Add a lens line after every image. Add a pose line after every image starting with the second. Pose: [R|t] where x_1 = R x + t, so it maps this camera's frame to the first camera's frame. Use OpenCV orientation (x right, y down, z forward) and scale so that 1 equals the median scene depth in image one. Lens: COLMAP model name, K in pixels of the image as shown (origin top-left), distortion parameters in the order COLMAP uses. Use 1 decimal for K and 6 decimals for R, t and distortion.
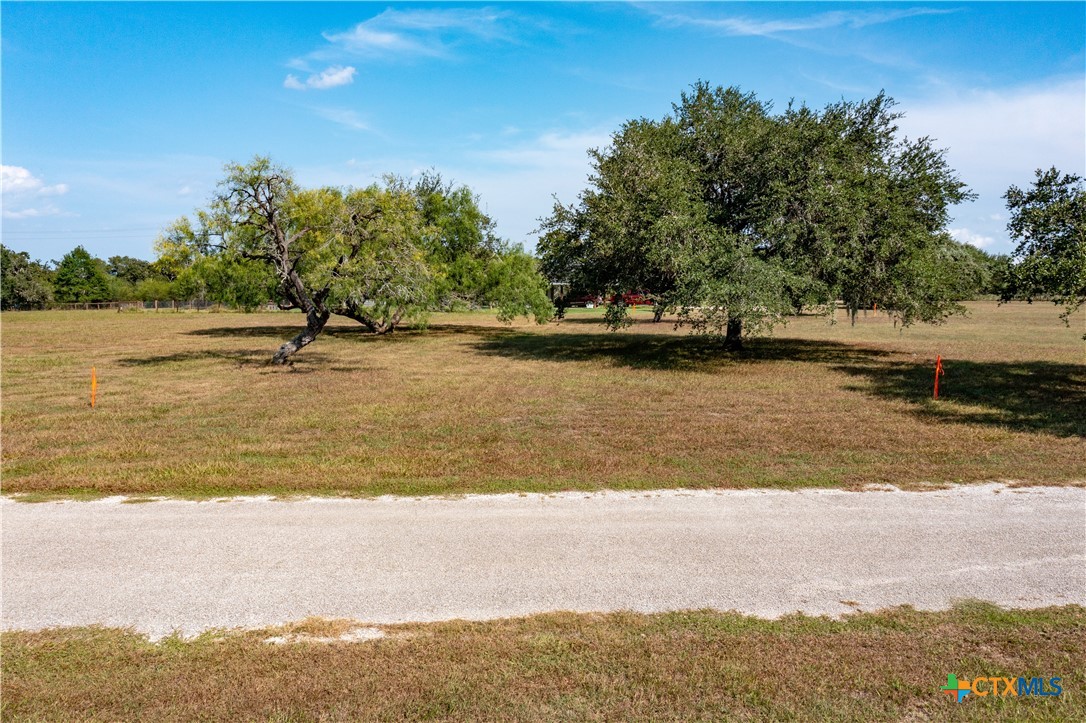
lens RADIAL K [[876.5, 0, 543.4], [0, 876.5, 343.9], [0, 0, 1]] dist [-0.003410, 0.005011]
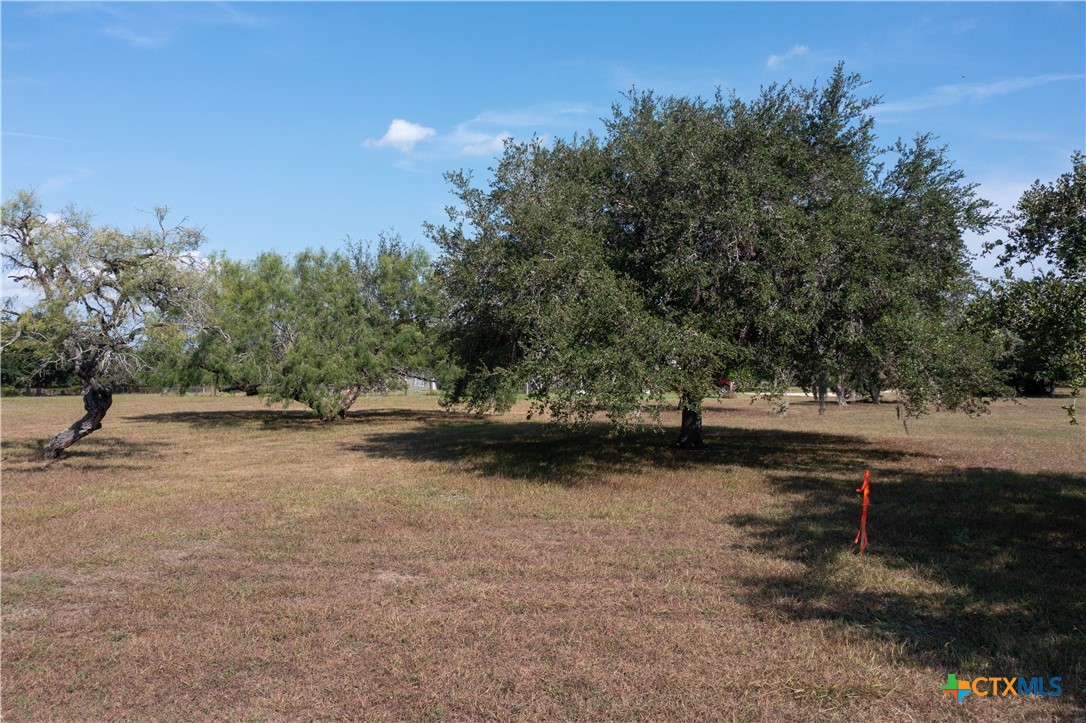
lens RADIAL K [[871.3, 0, 543.0], [0, 871.3, 361.5], [0, 0, 1]] dist [-0.000918, 0.002640]
pose [[0.989201, -0.000480, -0.146561, 0.243680], [-0.011257, 0.996792, -0.079244, -0.006478], [0.146129, 0.080039, 0.986022, 0.311117]]
